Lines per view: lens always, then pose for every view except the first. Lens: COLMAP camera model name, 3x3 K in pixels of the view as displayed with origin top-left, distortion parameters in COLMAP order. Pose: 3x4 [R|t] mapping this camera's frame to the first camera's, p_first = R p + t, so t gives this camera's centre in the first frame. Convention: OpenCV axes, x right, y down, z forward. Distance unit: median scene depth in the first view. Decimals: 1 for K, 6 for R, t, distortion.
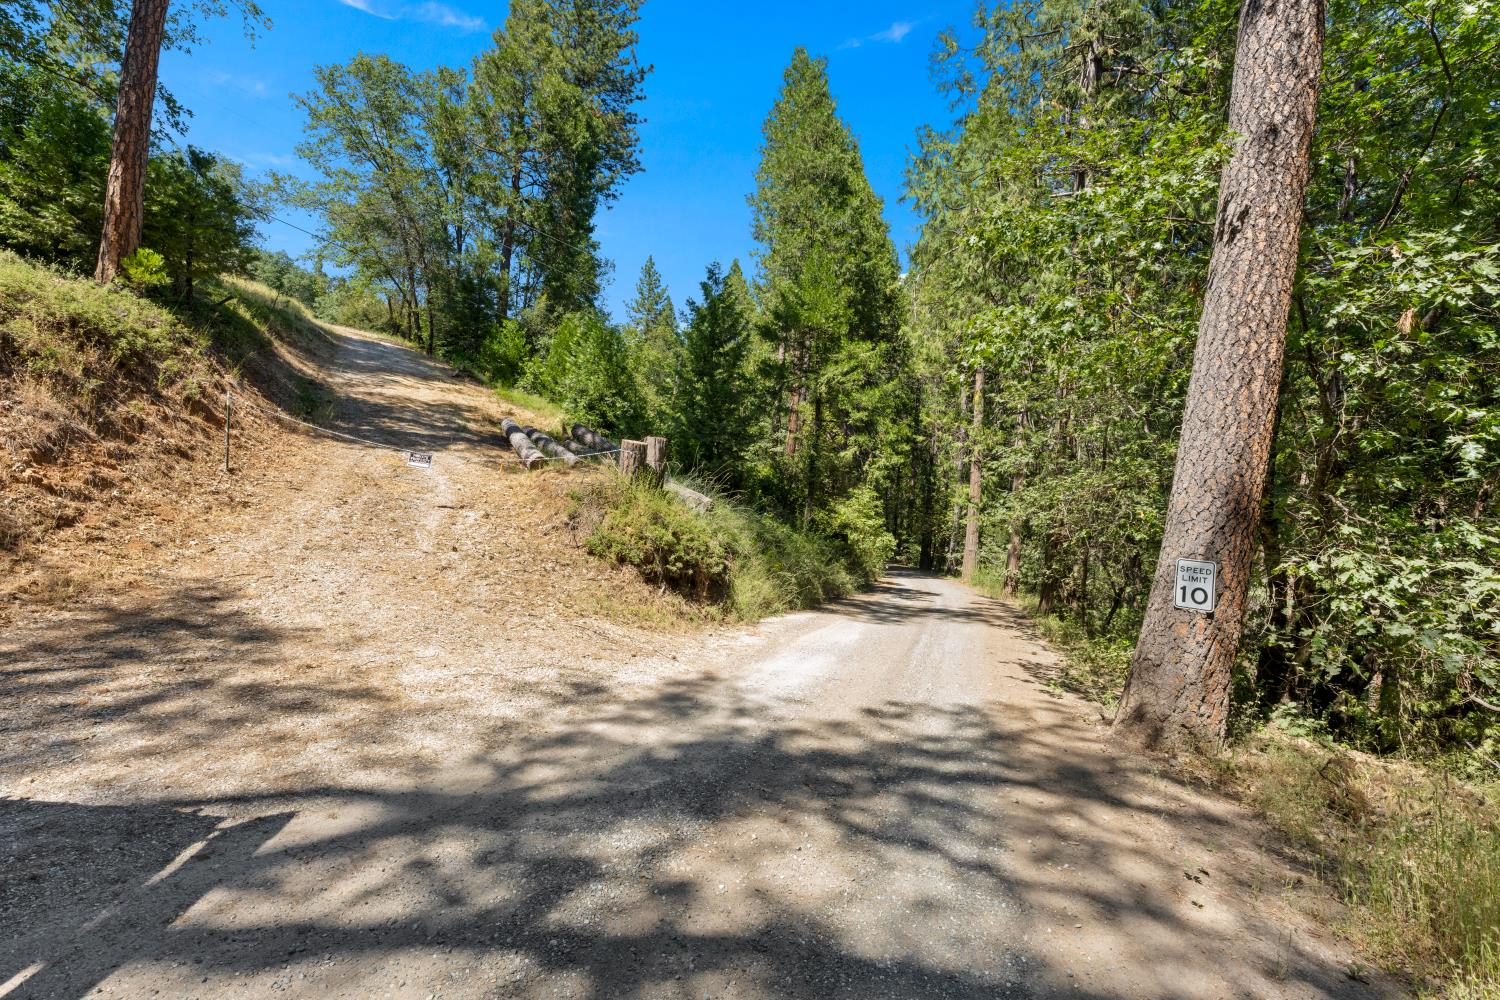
lens RADIAL K [[632.4, 0, 748.9], [0, 632.4, 469.7], [0, 0, 1]] dist [-0.000797, 0.000373]
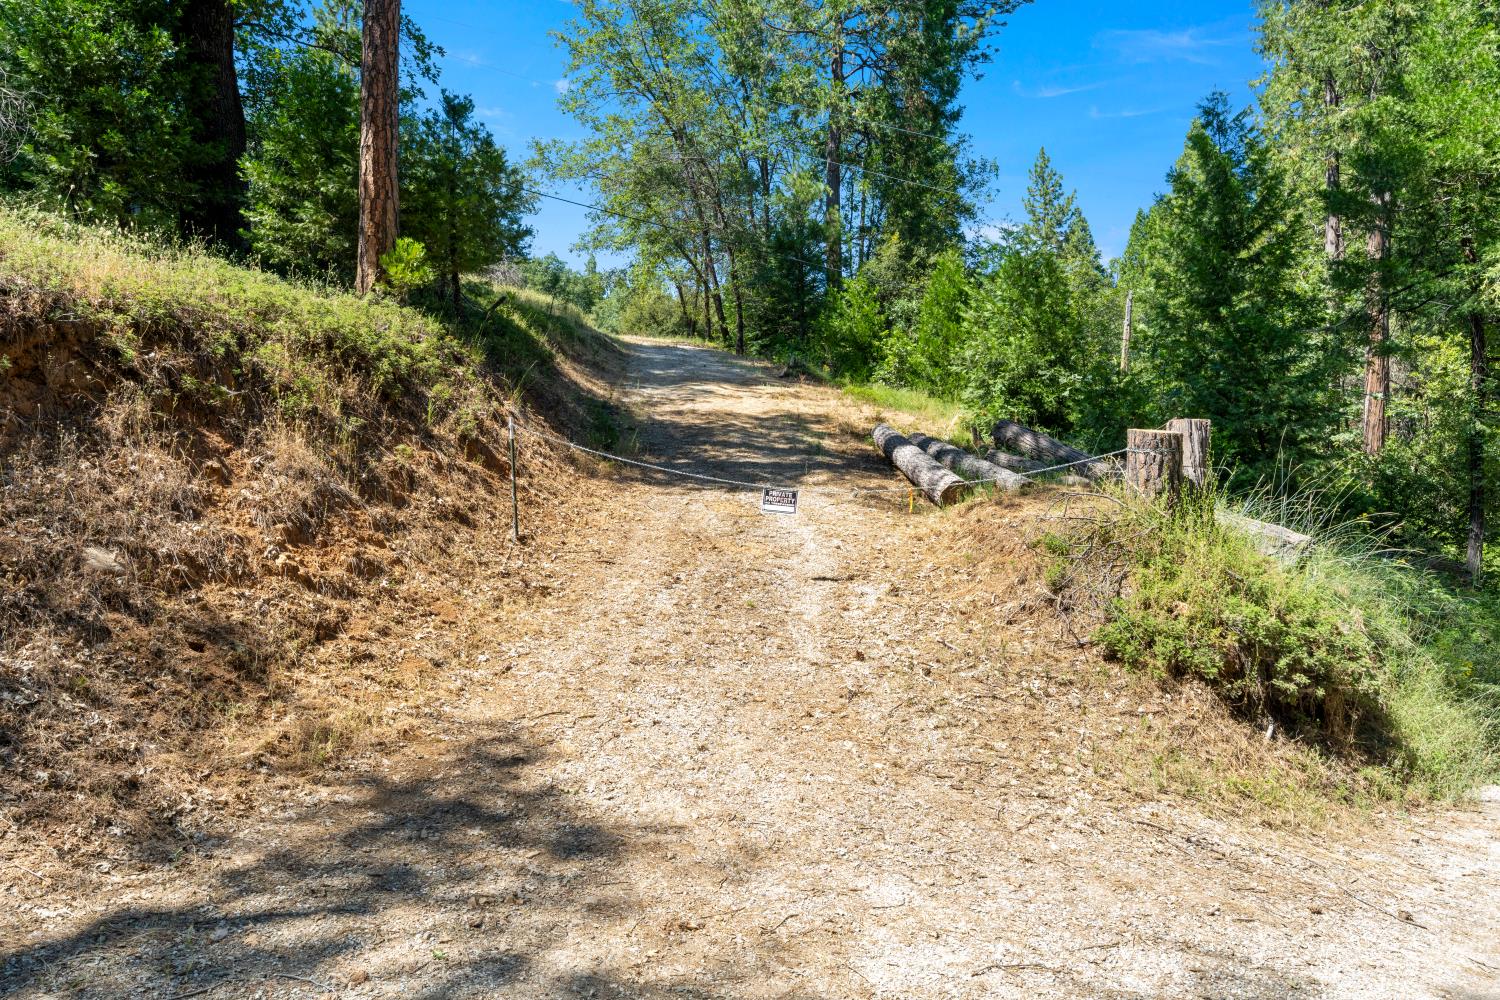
lens RADIAL K [[984.0, 0, 750.1], [0, 984.0, 482.2], [0, 0, 1]] dist [0.000384, 0.000649]
pose [[0.895603, -0.091900, -0.435258, -0.143260], [0.080512, 0.995756, -0.044578, 0.005917], [0.437508, 0.004881, 0.899201, 0.169138]]
